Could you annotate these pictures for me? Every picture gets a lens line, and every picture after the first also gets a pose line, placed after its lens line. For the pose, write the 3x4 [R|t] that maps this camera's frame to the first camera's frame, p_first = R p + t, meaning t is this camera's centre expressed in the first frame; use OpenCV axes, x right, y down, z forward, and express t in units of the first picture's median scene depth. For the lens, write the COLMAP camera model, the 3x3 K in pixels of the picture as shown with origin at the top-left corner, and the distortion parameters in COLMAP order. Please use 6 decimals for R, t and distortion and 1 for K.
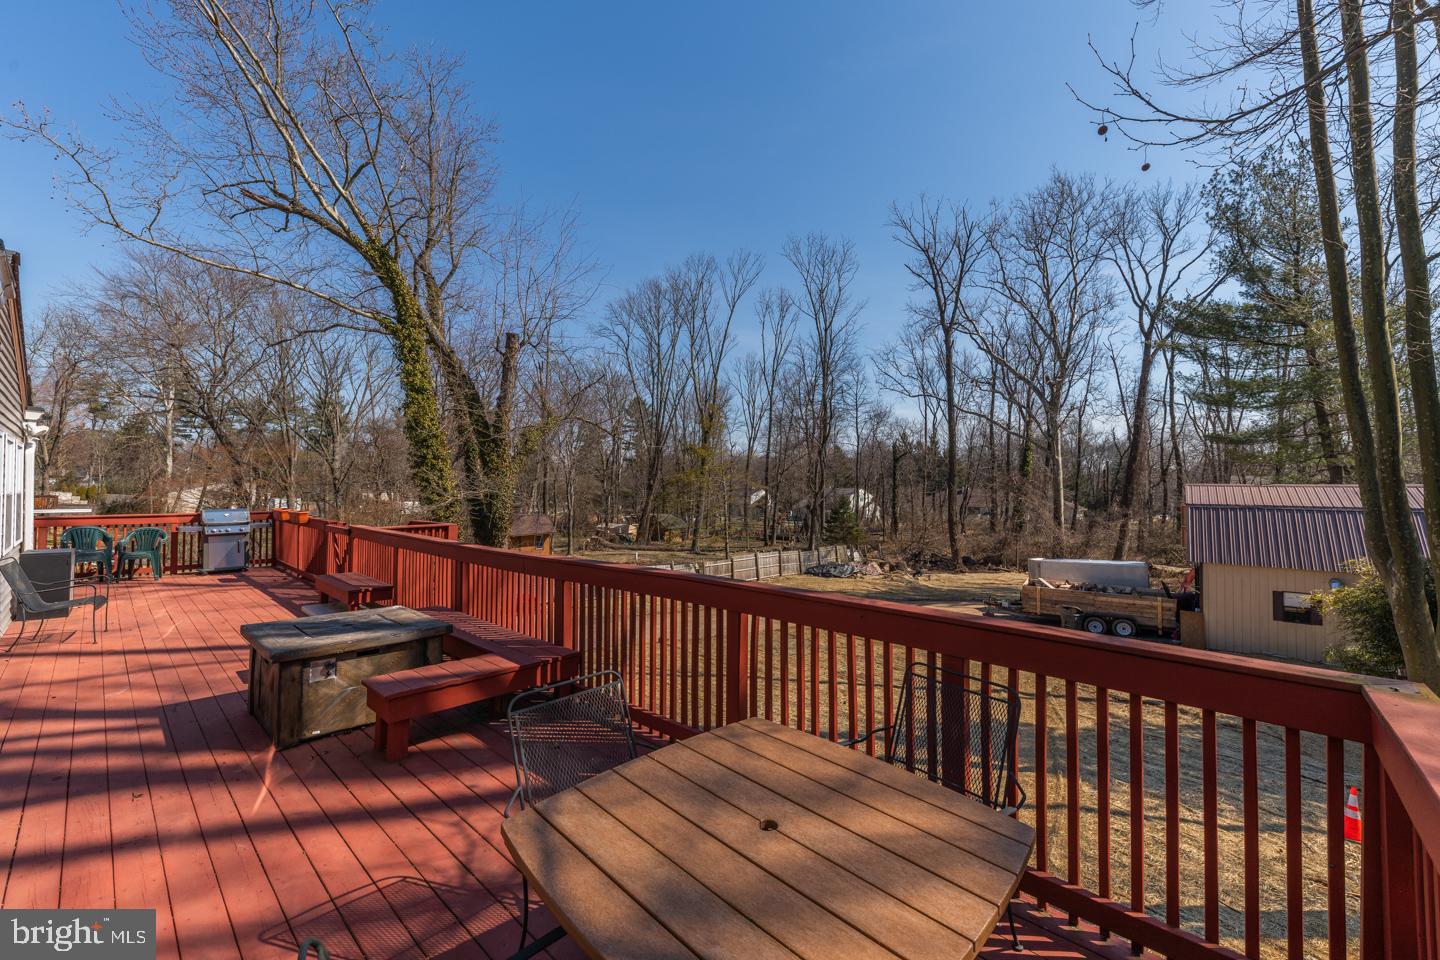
lens RADIAL K [[572.1, 0, 738.4], [0, 572.1, 472.0], [0, 0, 1]] dist [0.022476, -0.001703]
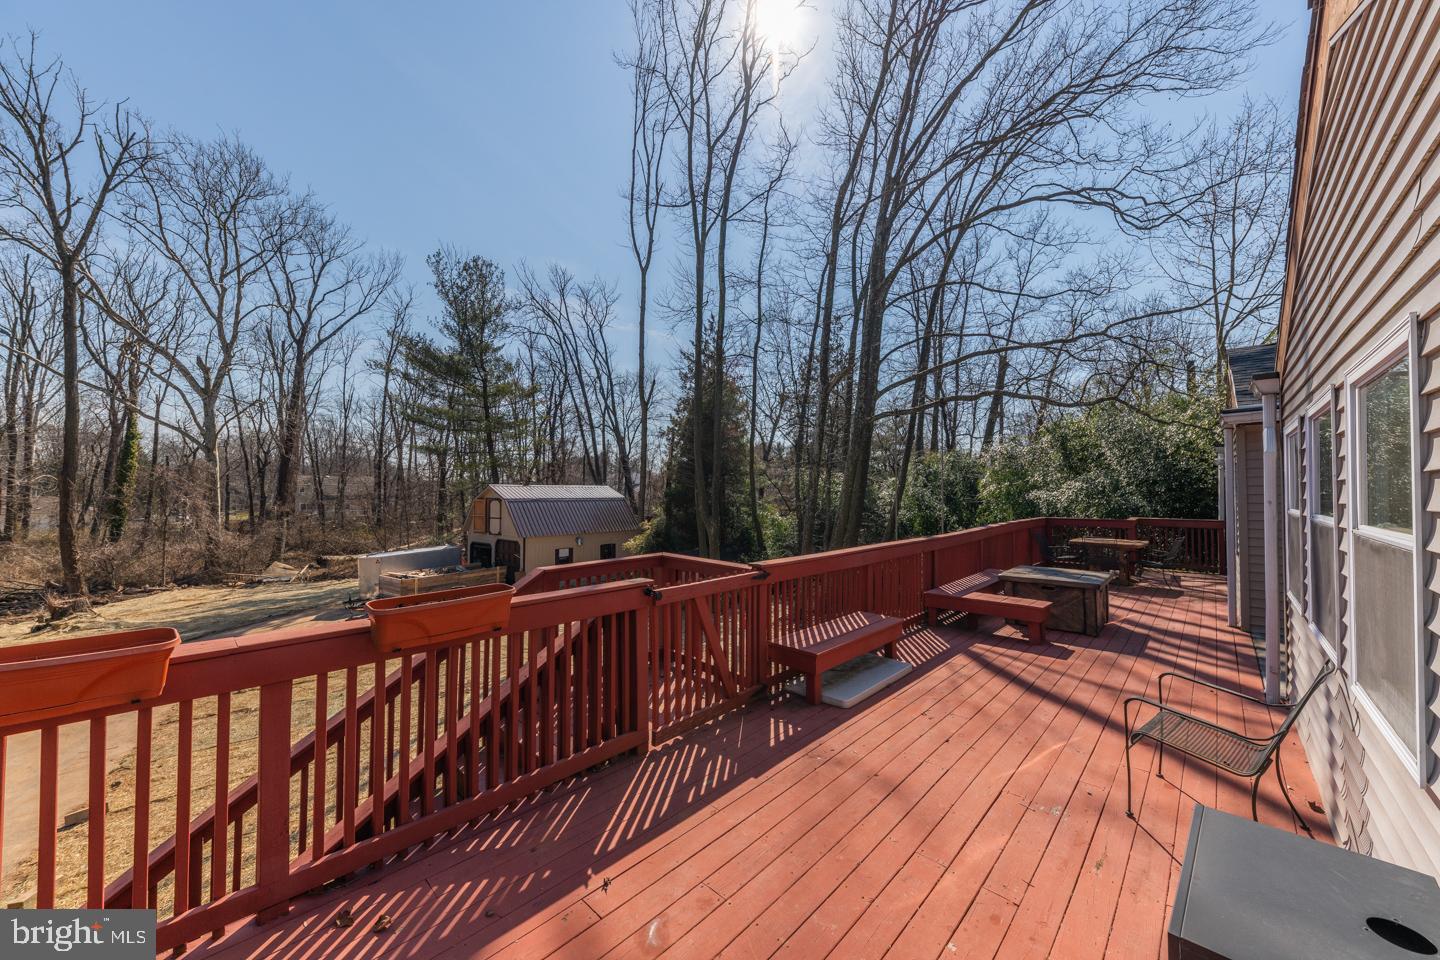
lens RADIAL K [[504.9, 0, 721.0], [0, 504.9, 478.2], [0, 0, 1]] dist [0.012962, -0.001856]
pose [[0.033703, 0.012537, 0.999353, -0.211676], [-0.033749, 0.999365, -0.011399, -0.001420], [-0.998862, -0.033343, 0.034104, 0.184743]]
